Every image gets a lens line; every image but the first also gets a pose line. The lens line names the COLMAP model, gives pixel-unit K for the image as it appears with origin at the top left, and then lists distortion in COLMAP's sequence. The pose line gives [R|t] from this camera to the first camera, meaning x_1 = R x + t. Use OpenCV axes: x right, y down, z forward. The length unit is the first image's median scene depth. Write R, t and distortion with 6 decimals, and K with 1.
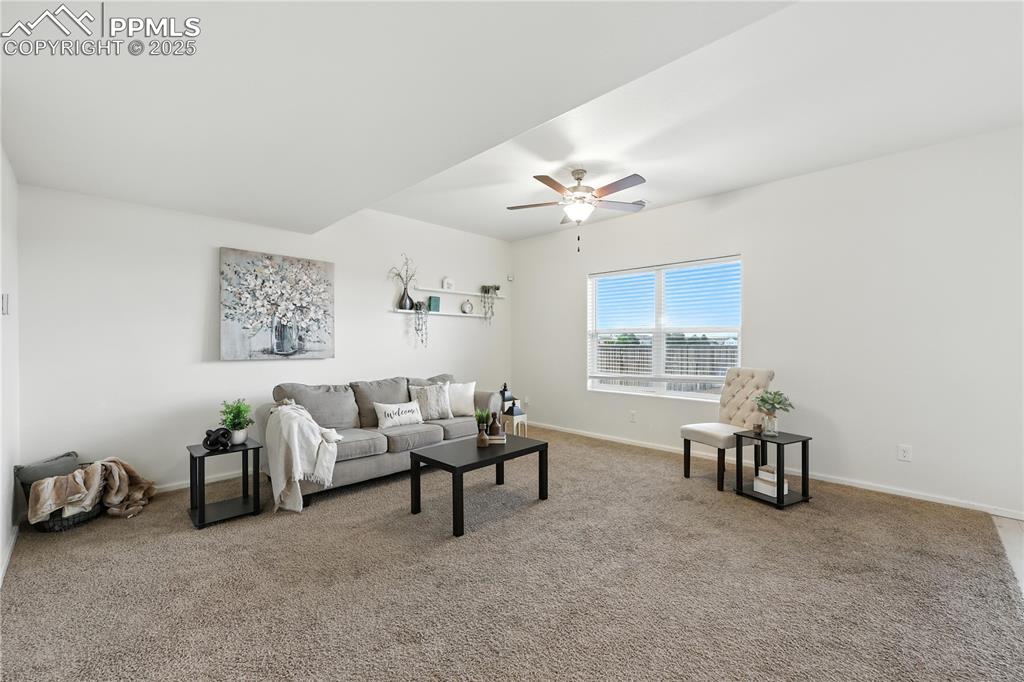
lens RADIAL K [[414.5, 0, 511.0], [0, 414.5, 346.6], [0, 0, 1]] dist [0.002645, -0.001111]
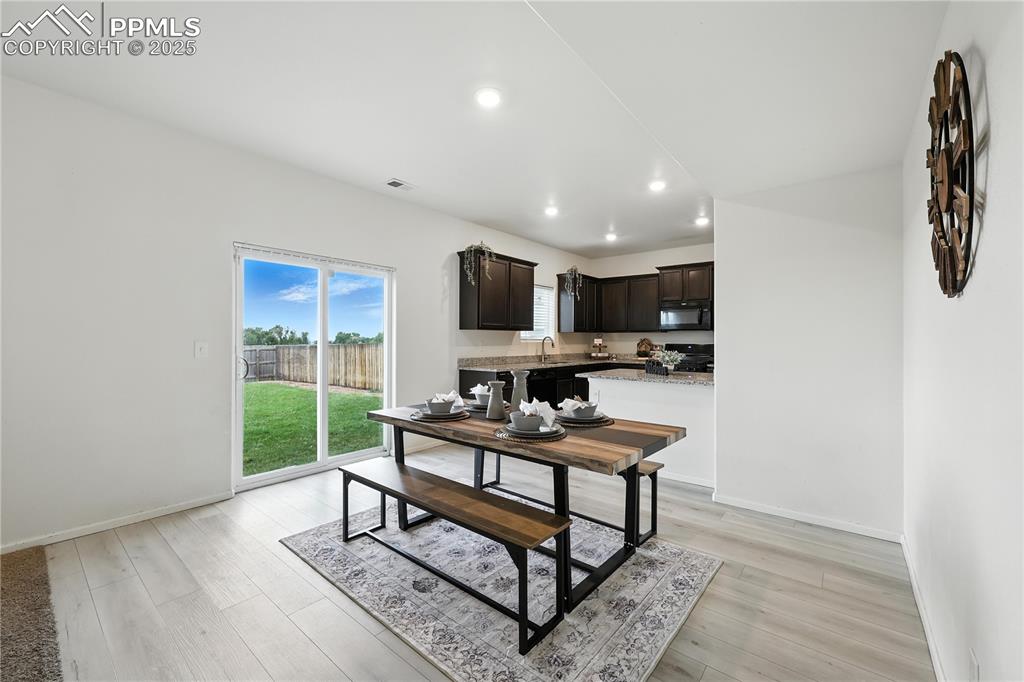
lens RADIAL K [[414.5, 0, 515.1], [0, 414.5, 338.6], [0, 0, 1]] dist [0.002645, -0.001111]
pose [[-0.091821, 0.005441, 0.995761, 0.184143], [0.013275, 0.999903, -0.004239, 0.002461], [-0.995687, 0.012830, -0.091885, 0.100275]]
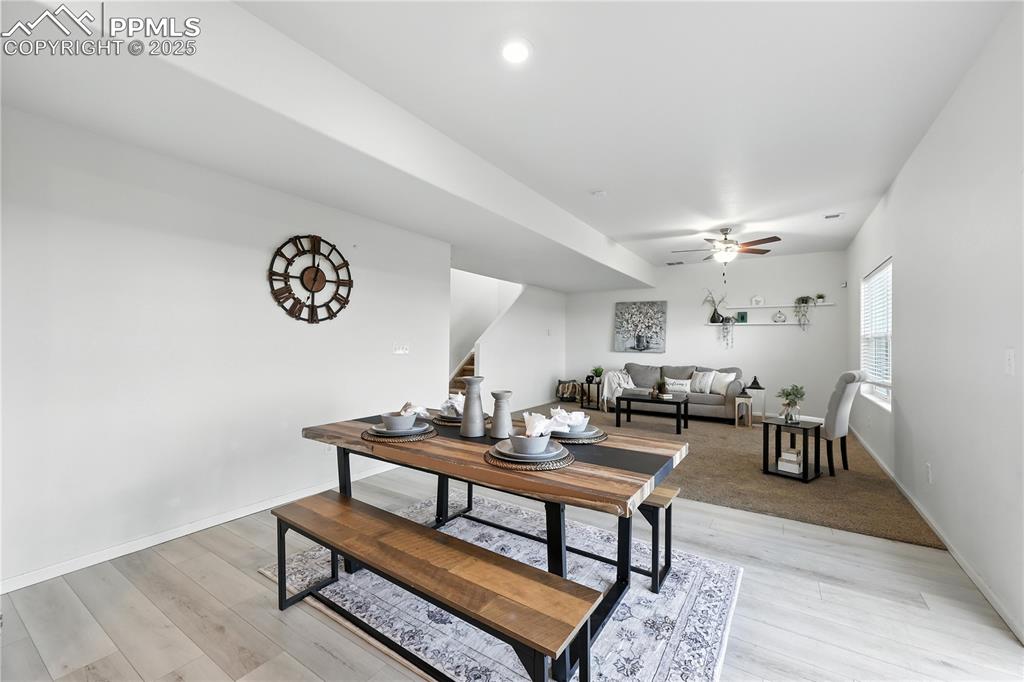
lens RADIAL K [[414.5, 0, 515.5], [0, 414.5, 335.1], [0, 0, 1]] dist [0.002645, -0.001111]
pose [[0.205953, -0.016452, -0.978424, 1.368845], [-0.024275, 0.999465, -0.021916, 0.006303], [0.978261, 0.028265, 0.205443, -0.025915]]
